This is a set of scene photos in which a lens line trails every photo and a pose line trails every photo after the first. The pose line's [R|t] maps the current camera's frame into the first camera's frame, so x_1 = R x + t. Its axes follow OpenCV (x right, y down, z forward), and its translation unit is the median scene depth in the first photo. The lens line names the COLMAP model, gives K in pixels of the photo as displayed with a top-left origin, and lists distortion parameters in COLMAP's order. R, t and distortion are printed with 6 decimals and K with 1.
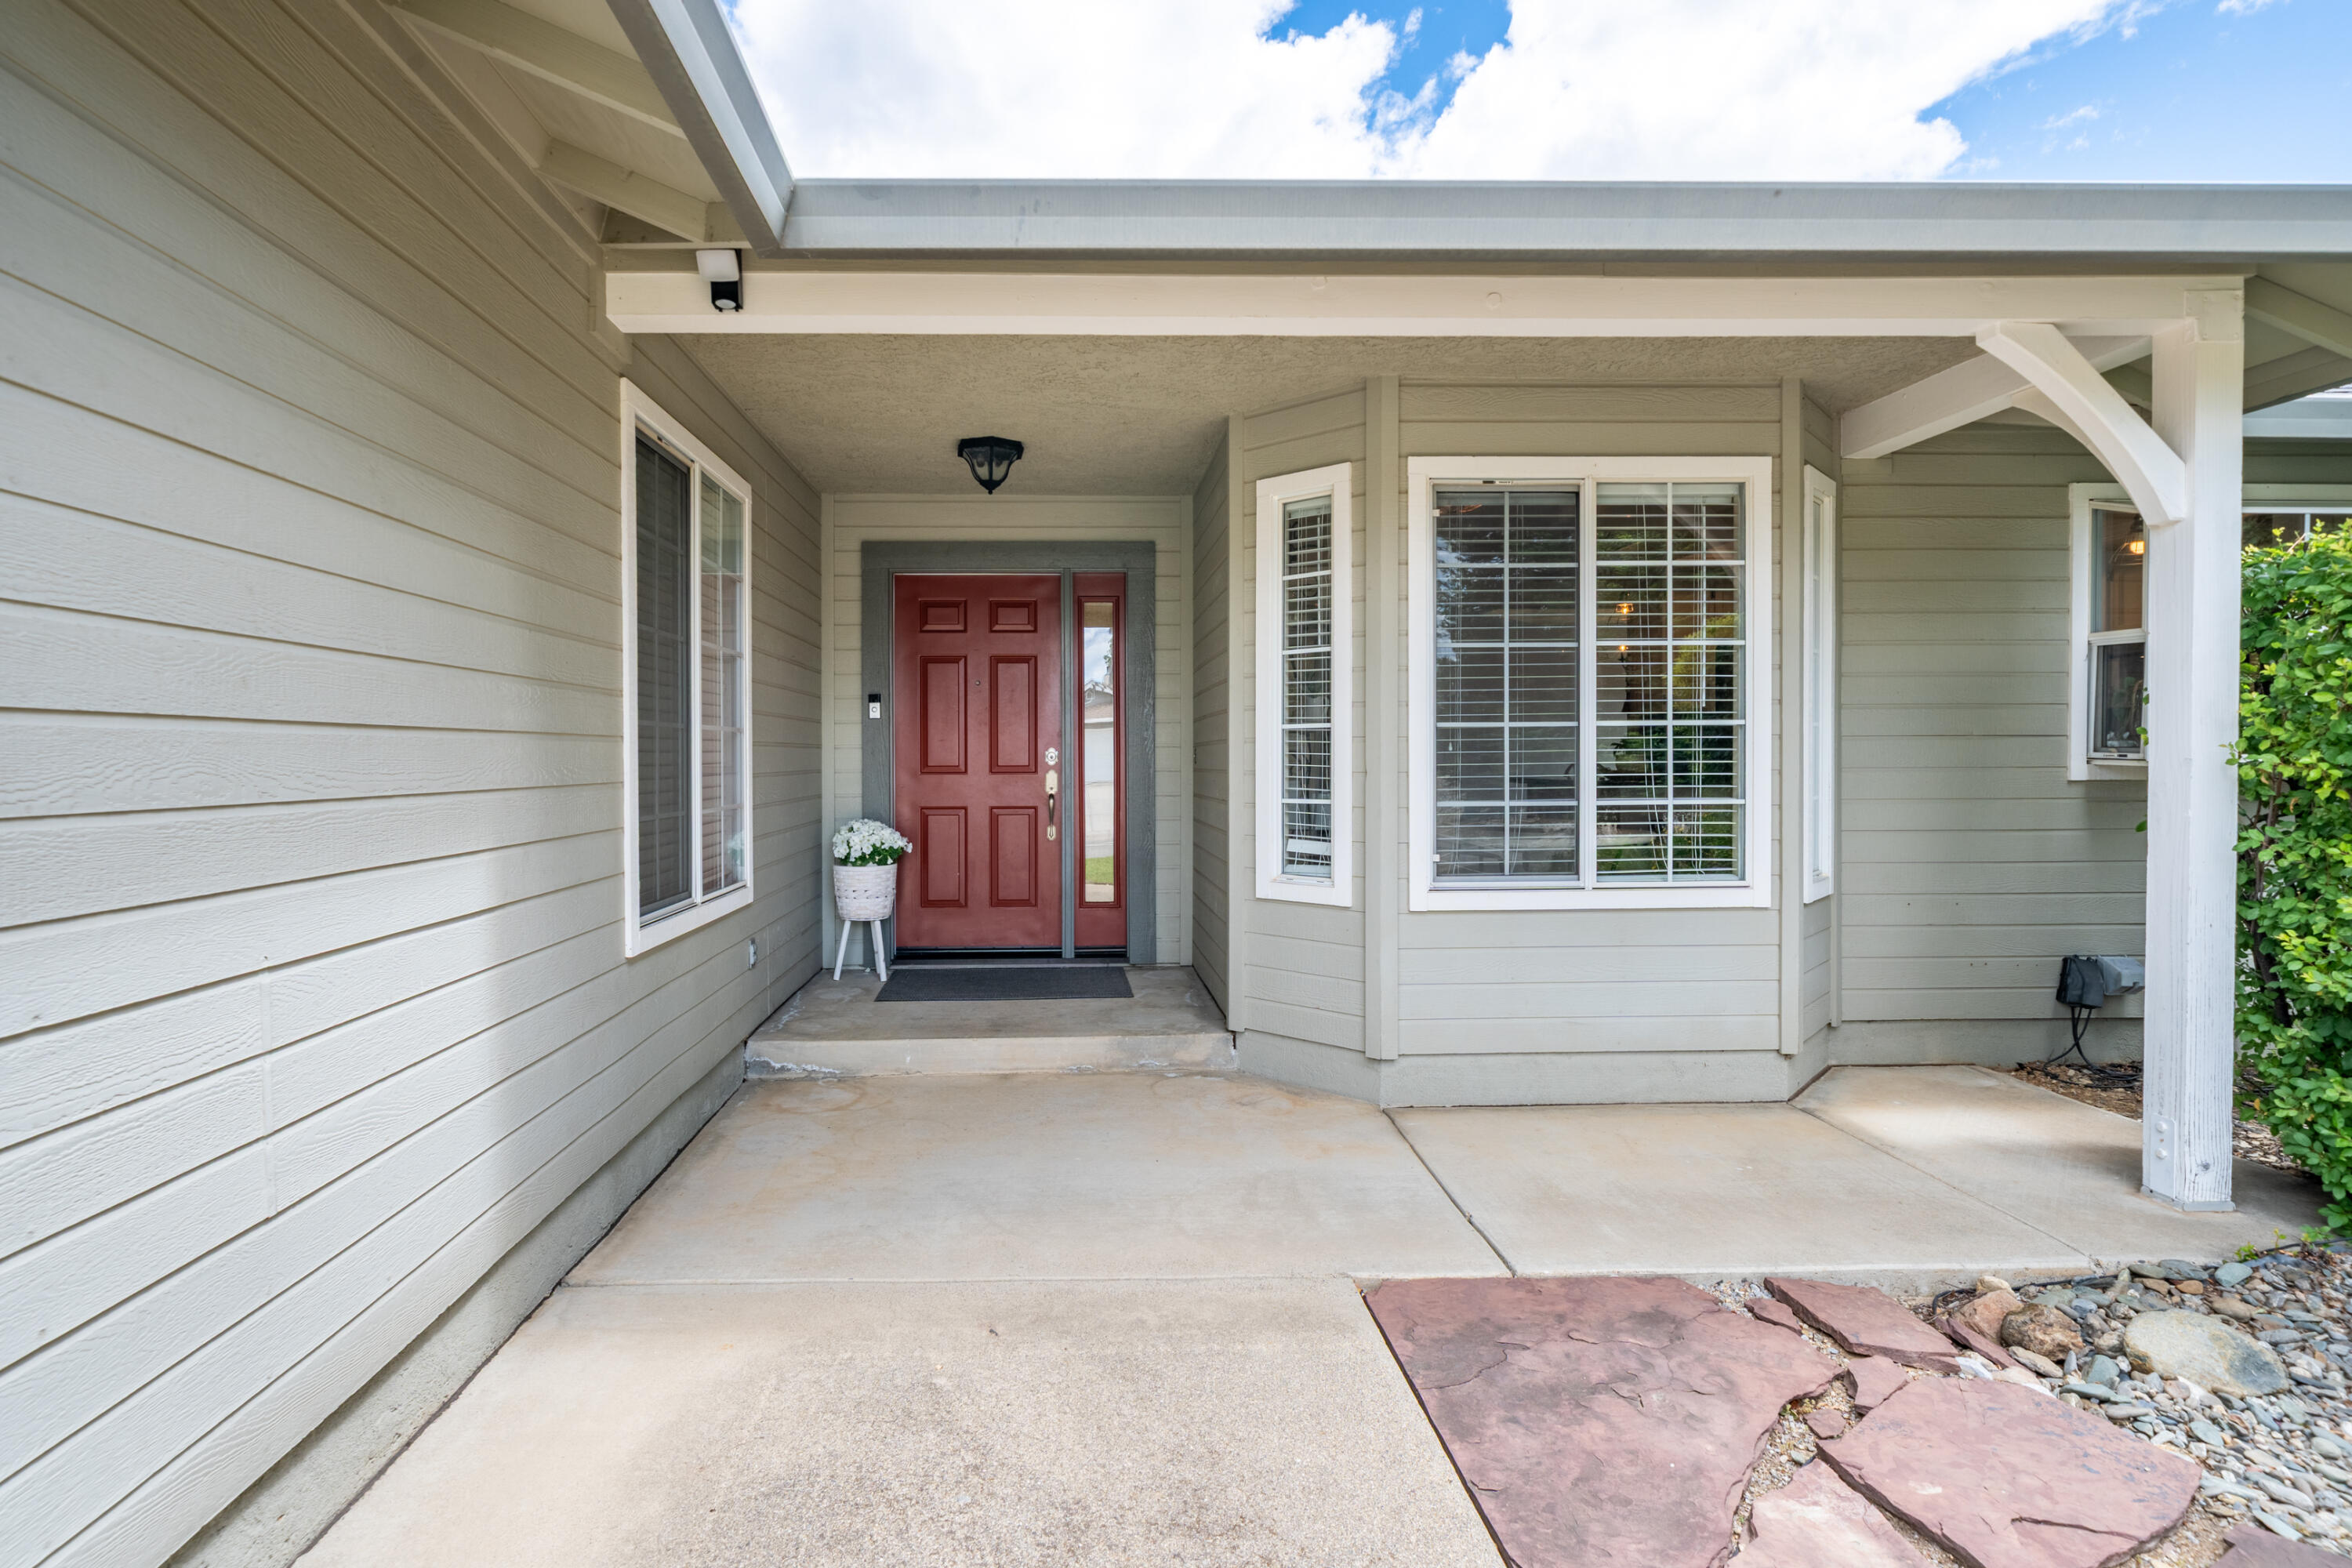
lens RADIAL K [[1329.2, 0, 1176.0], [0, 1329.2, 784.0], [0, 0, 1]] dist [0.000415, 0.000014]
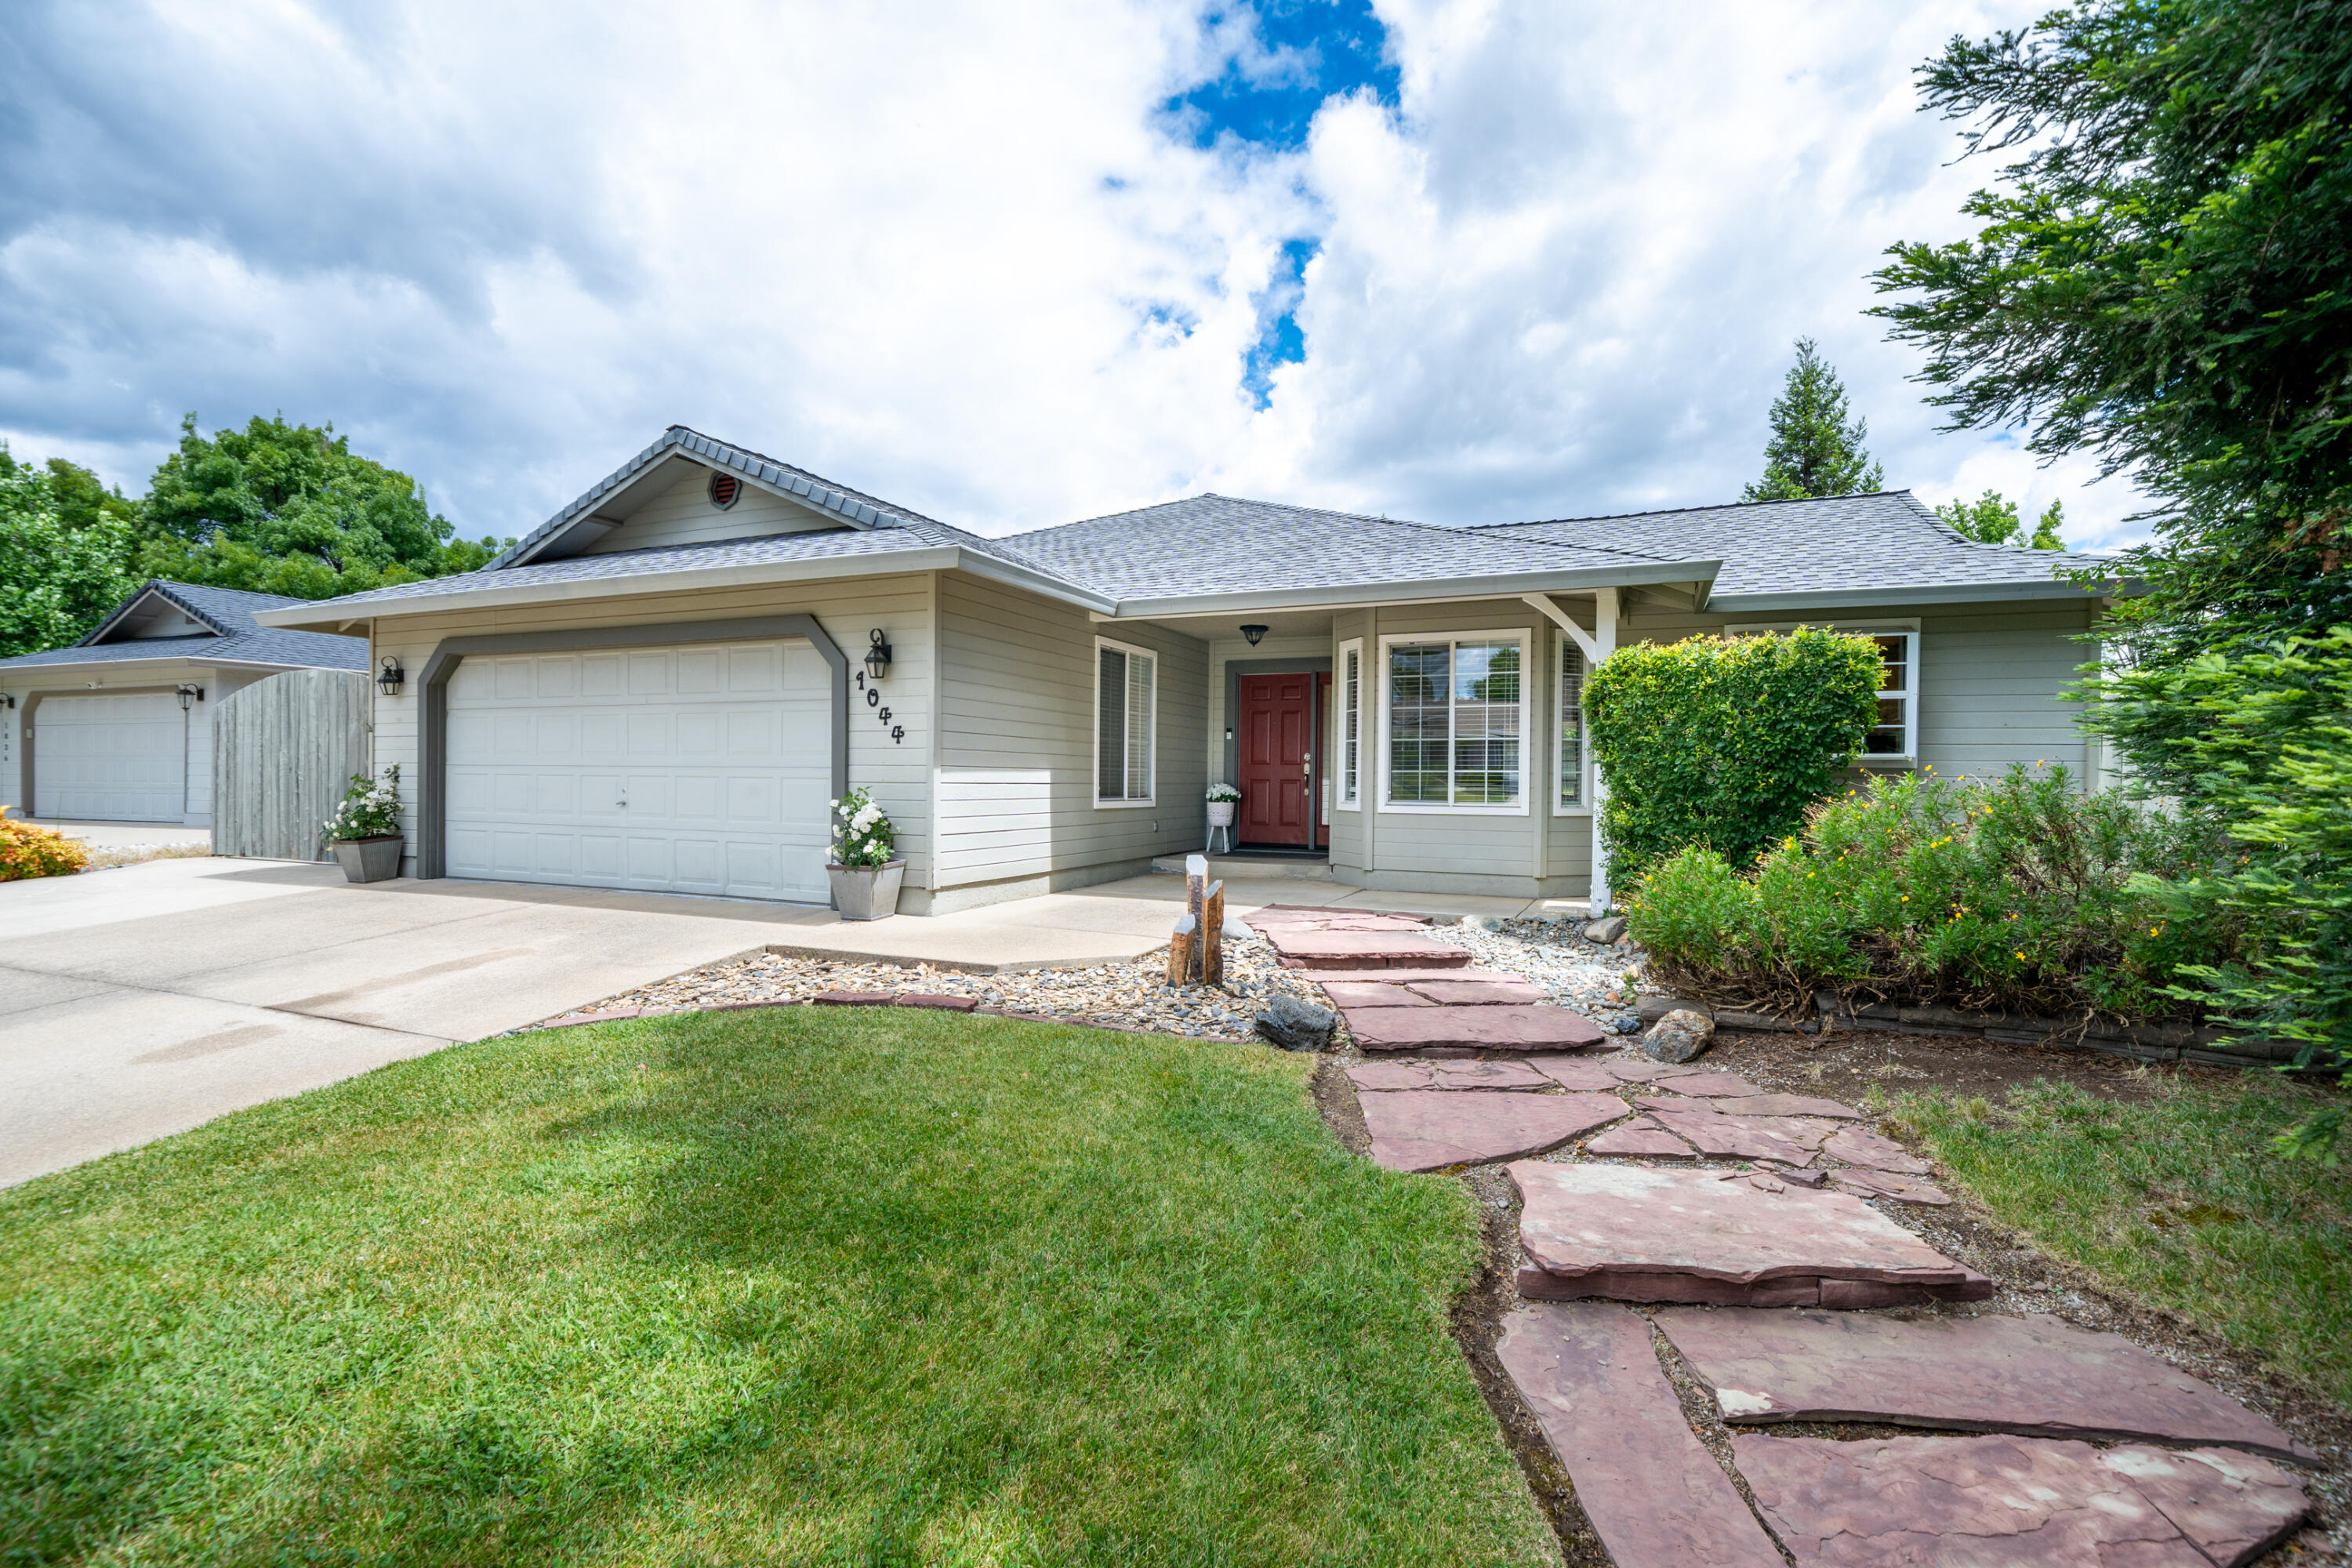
lens RADIAL K [[1103.0, 0, 1168.3], [0, 1103.0, 762.5], [0, 0, 1]] dist [0.002638, -0.000062]
pose [[0.898354, 0.008817, -0.439184, 0.712658], [-0.024626, 0.999237, -0.030313, 0.070653], [0.438582, 0.038047, 0.897886, -1.031576]]
